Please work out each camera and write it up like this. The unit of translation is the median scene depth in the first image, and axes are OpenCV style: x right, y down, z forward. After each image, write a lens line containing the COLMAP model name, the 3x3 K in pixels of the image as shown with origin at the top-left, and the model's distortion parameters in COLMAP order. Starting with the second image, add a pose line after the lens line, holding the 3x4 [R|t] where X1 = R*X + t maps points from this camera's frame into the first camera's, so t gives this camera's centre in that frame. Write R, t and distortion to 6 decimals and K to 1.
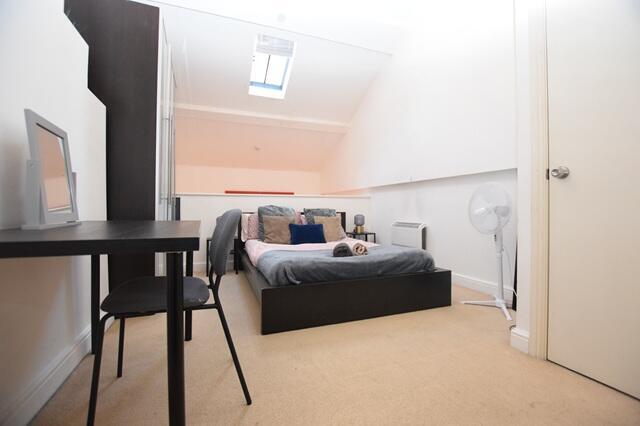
lens RADIAL K [[282.3, 0, 324.2], [0, 282.3, 214.4], [0, 0, 1]] dist [-0.022212, 0.000754]
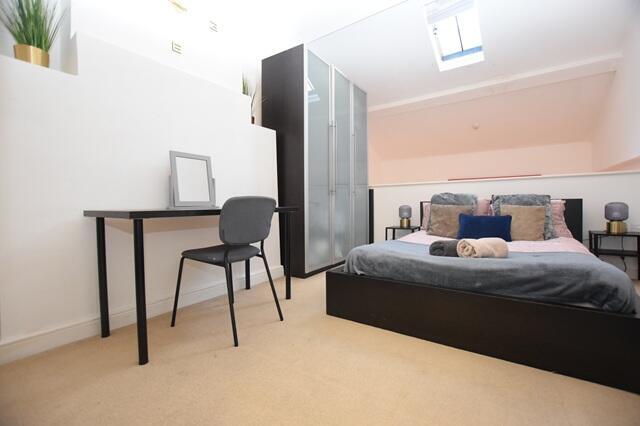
lens RADIAL K [[282.3, 0, 323.7], [0, 282.3, 213.8], [0, 0, 1]] dist [-0.022212, 0.000754]
pose [[0.551804, 0.018031, -0.833779, 0.328958], [0.003639, 0.999705, 0.024027, 0.010731], [0.833966, -0.016292, 0.551576, 0.202072]]
